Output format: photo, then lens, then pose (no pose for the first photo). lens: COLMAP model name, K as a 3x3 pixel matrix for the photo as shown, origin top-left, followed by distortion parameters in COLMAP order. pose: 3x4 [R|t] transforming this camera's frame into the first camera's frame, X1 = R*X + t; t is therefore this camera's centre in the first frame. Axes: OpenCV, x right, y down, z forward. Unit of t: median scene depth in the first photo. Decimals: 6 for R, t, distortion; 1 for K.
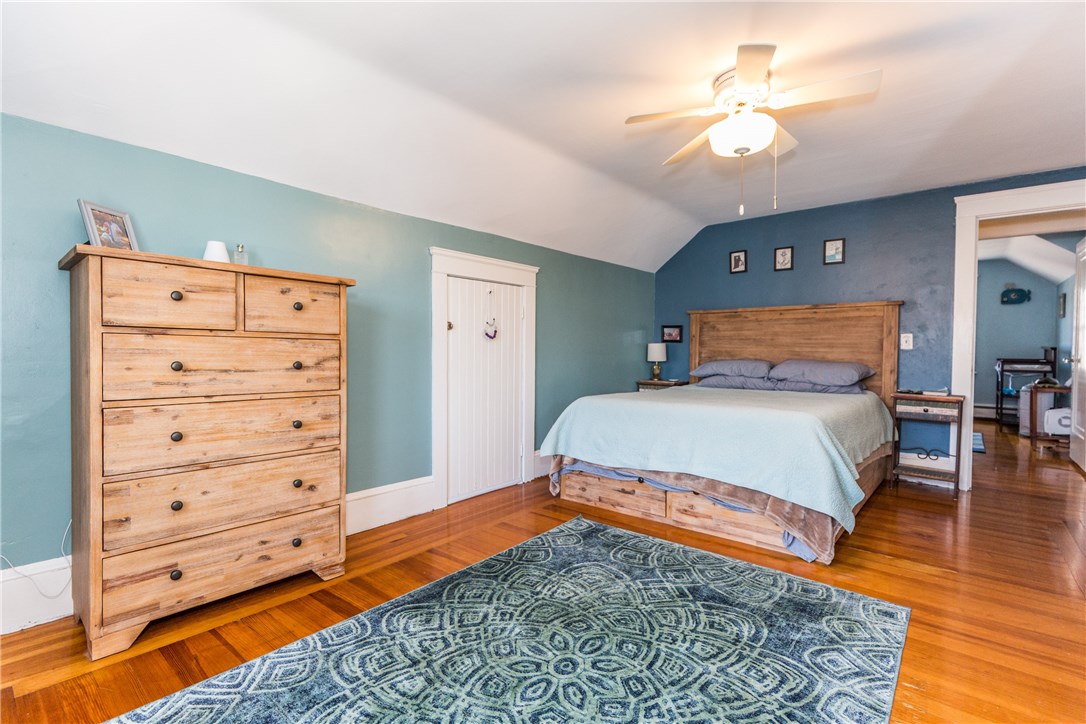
lens RADIAL K [[486.7, 0, 537.4], [0, 486.7, 361.3], [0, 0, 1]] dist [-0.000158, 0.000892]
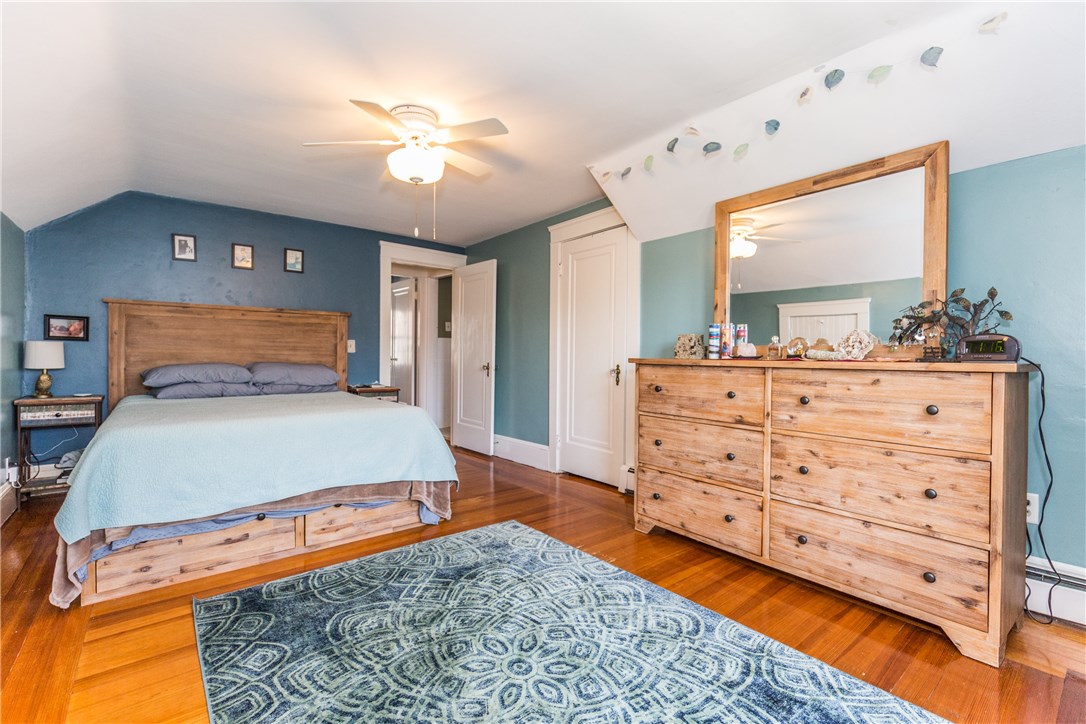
lens RADIAL K [[486.7, 0, 536.6], [0, 486.7, 358.7], [0, 0, 1]] dist [-0.000158, 0.000892]
pose [[0.190898, -0.012273, 0.981533, -0.518615], [0.013735, 0.999857, 0.009831, -0.020392], [-0.981514, 0.011604, 0.191039, 0.419970]]
